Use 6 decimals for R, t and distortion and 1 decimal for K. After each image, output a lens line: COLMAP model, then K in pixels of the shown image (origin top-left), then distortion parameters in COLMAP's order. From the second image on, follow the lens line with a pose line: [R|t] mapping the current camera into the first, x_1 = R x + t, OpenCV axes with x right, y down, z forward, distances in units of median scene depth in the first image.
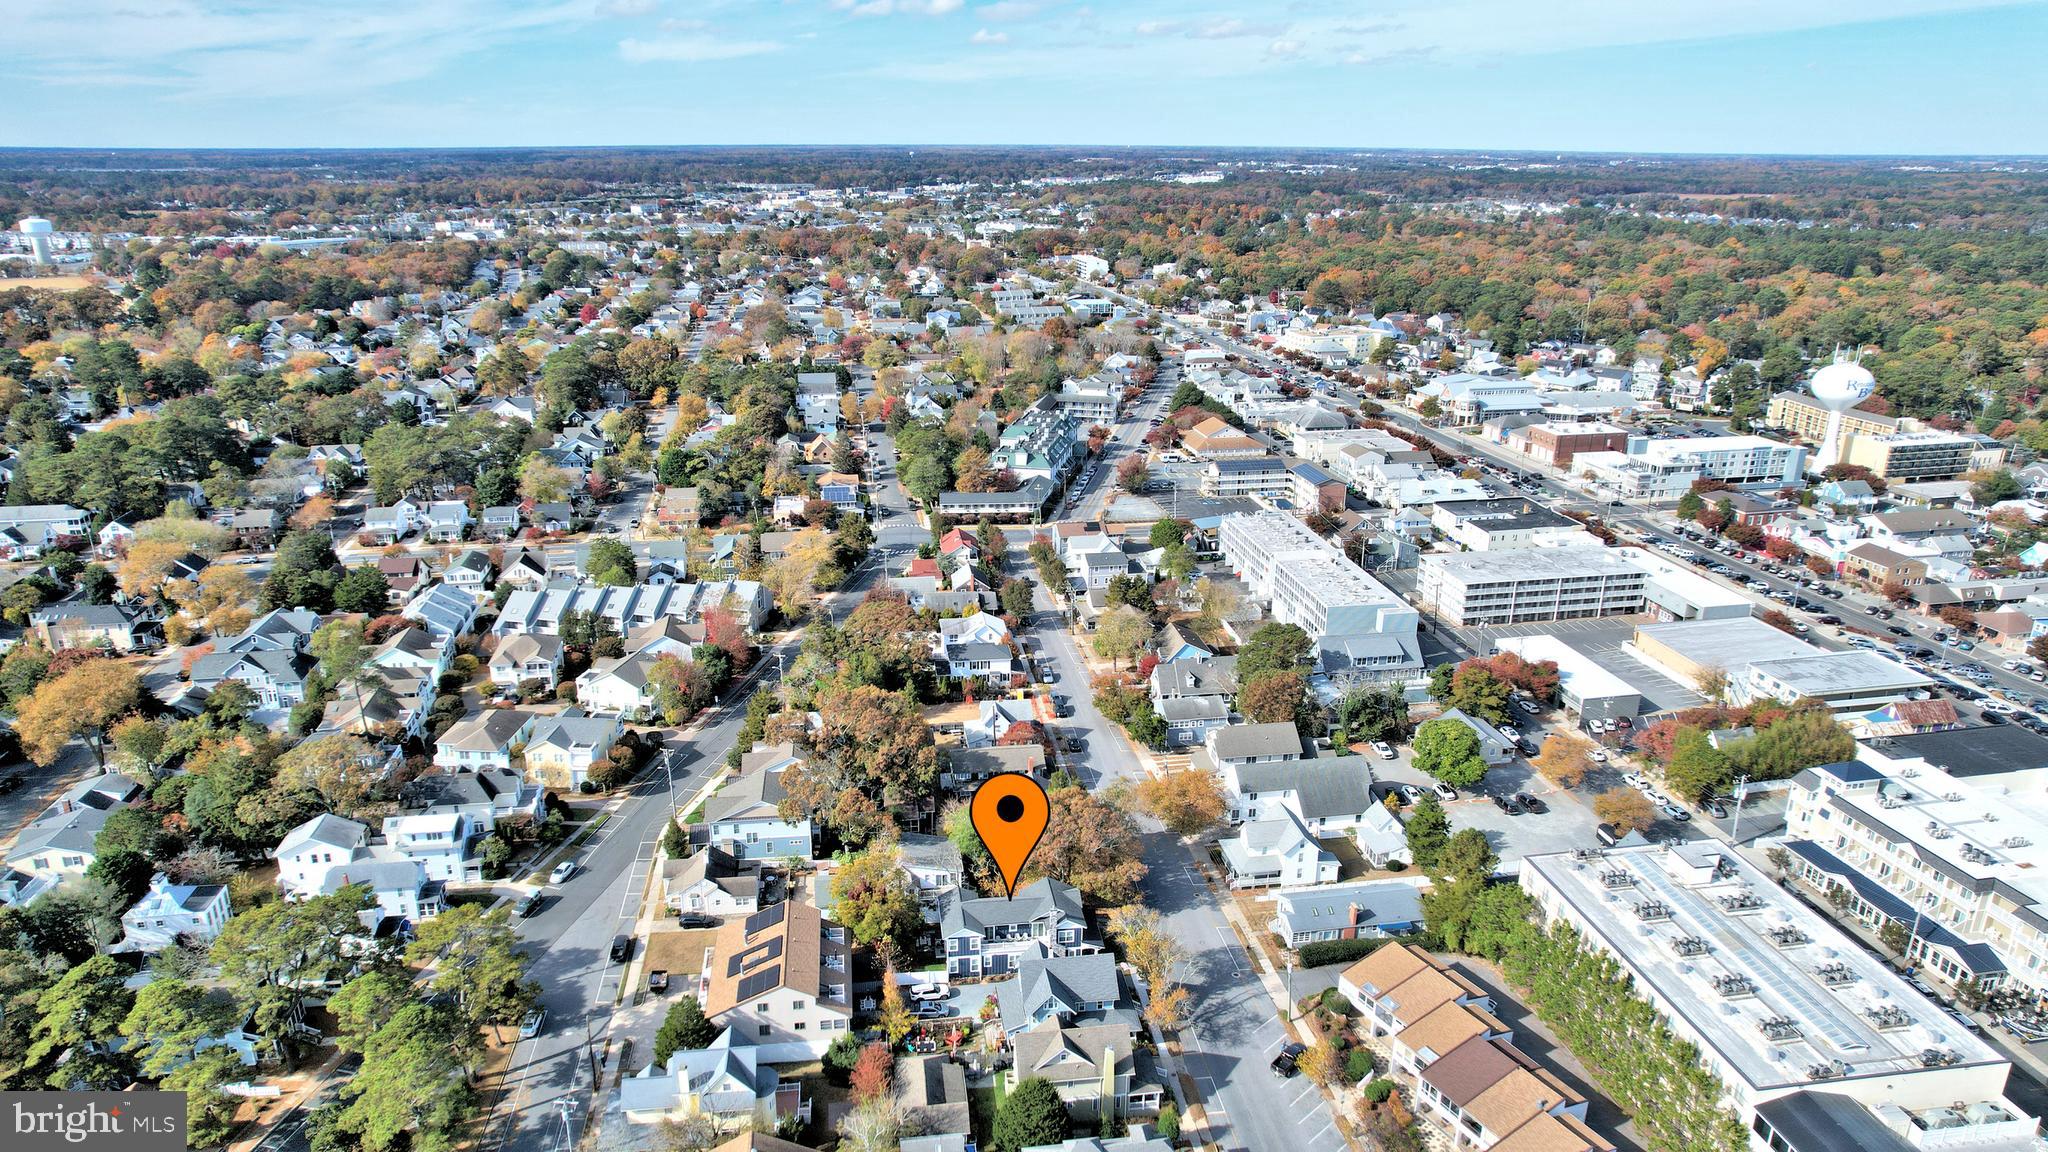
lens RADIAL K [[1413.4, 0, 1007.8], [0, 1413.4, 577.2], [0, 0, 1]] dist [-0.084253, 0.089799]
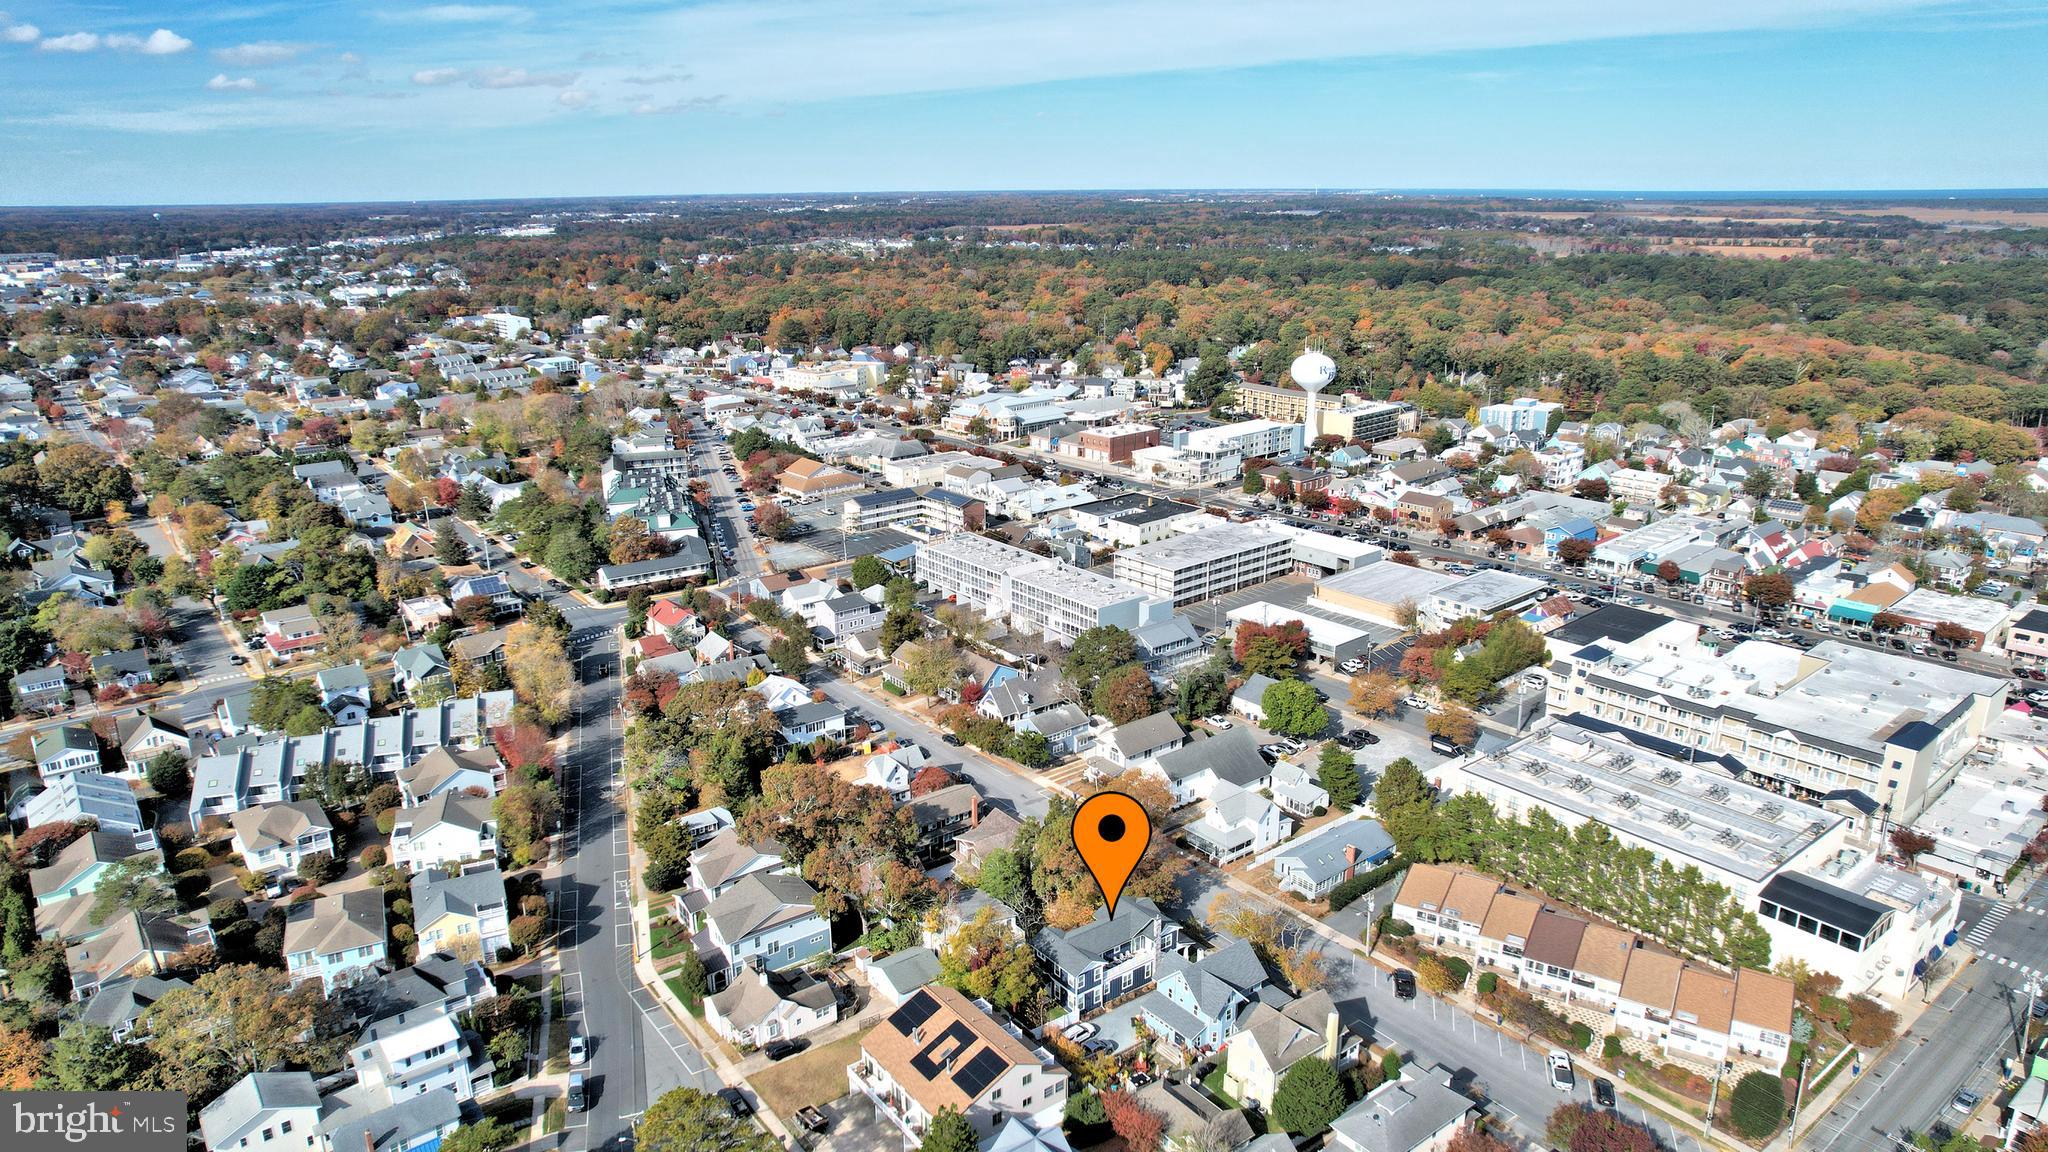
lens RADIAL K [[1413.4, 0, 1007.8], [0, 1413.4, 577.2], [0, 0, 1]] dist [-0.084253, 0.089799]
pose [[0.855137, -0.150559, 0.496058, -0.333261], [0.167141, 0.985871, 0.011094, -0.023692], [-0.490719, 0.073425, 0.868219, 0.093665]]
